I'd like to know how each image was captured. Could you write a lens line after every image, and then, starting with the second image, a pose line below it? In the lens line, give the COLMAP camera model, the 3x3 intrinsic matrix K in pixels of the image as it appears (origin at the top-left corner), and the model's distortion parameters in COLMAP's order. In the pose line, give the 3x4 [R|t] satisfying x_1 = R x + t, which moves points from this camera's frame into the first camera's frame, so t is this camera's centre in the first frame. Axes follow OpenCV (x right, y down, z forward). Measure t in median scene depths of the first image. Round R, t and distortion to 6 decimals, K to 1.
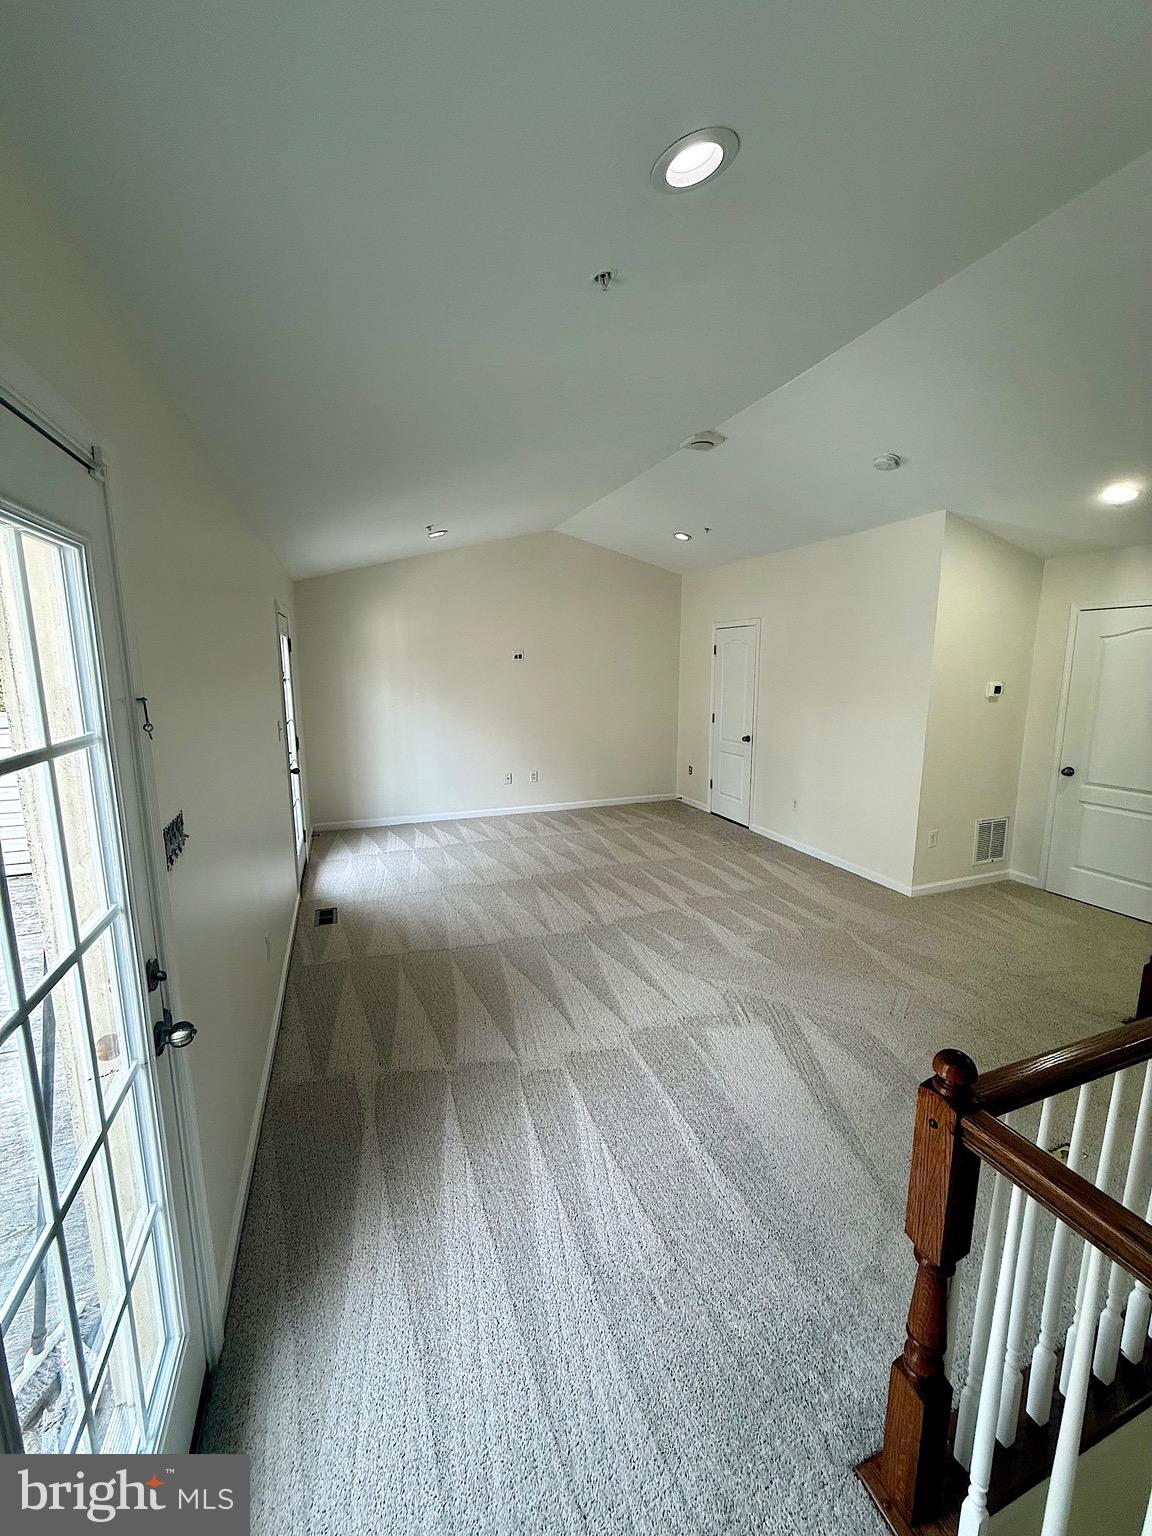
lens RADIAL K [[615.1, 0, 578.8], [0, 615.1, 764.3], [0, 0, 1]] dist [0.002226, 0.000754]
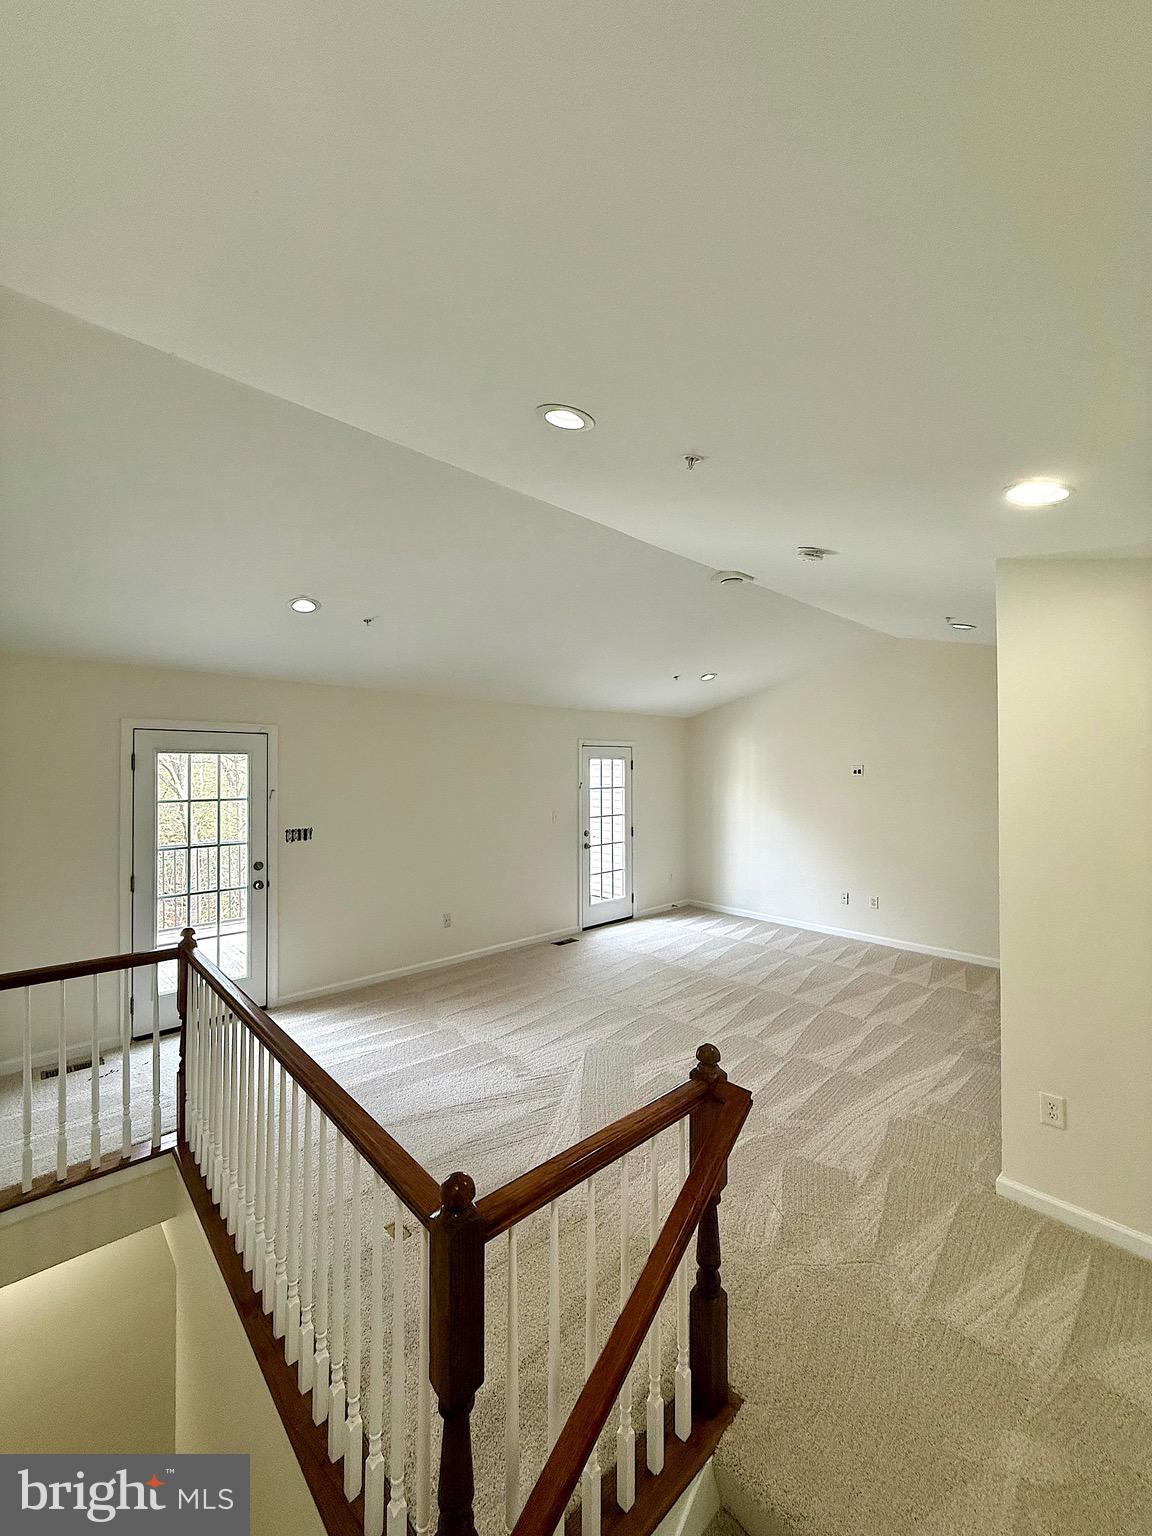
lens RADIAL K [[615.1, 0, 576.4], [0, 615.1, 769.1], [0, 0, 1]] dist [0.002226, 0.000754]
pose [[0.362865, -0.001430, -0.931841, 0.829995], [-0.152484, 0.986428, -0.060892, -0.070394], [0.919281, 0.164186, 0.357722, 0.329287]]
